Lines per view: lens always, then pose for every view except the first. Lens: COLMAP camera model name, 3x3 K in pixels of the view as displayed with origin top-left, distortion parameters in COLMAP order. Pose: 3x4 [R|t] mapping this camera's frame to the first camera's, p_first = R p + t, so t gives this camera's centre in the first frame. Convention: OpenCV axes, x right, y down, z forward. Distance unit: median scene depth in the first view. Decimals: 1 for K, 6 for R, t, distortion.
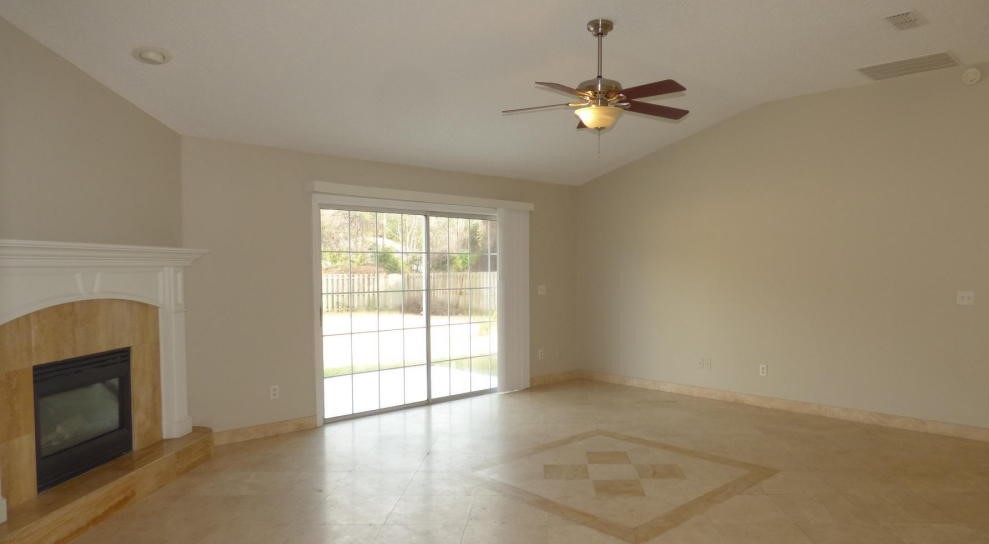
lens RADIAL K [[668.1, 0, 494.5], [0, 668.1, 272.0], [0, 0, 1]] dist [-0.002572, -0.000576]
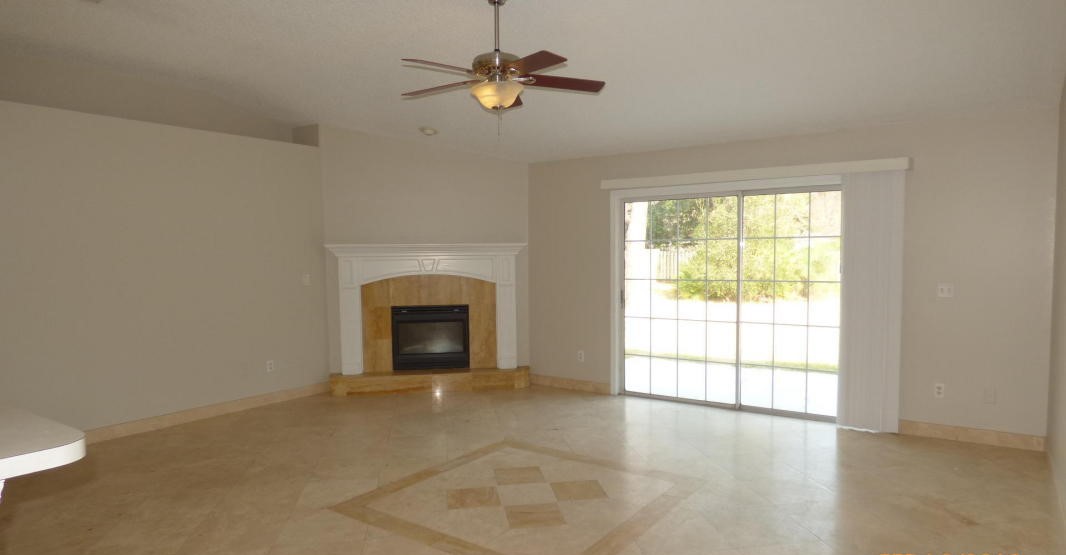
lens RADIAL K [[624.7, 0, 533.0], [0, 624.7, 277.5], [0, 0, 1]] dist [-0.053924, 0.000208]
pose [[0.180389, 0.043425, -0.982636, 0.982772], [0.002180, 0.999005, 0.044549, -0.021972], [0.983593, -0.010178, 0.180115, 0.878774]]
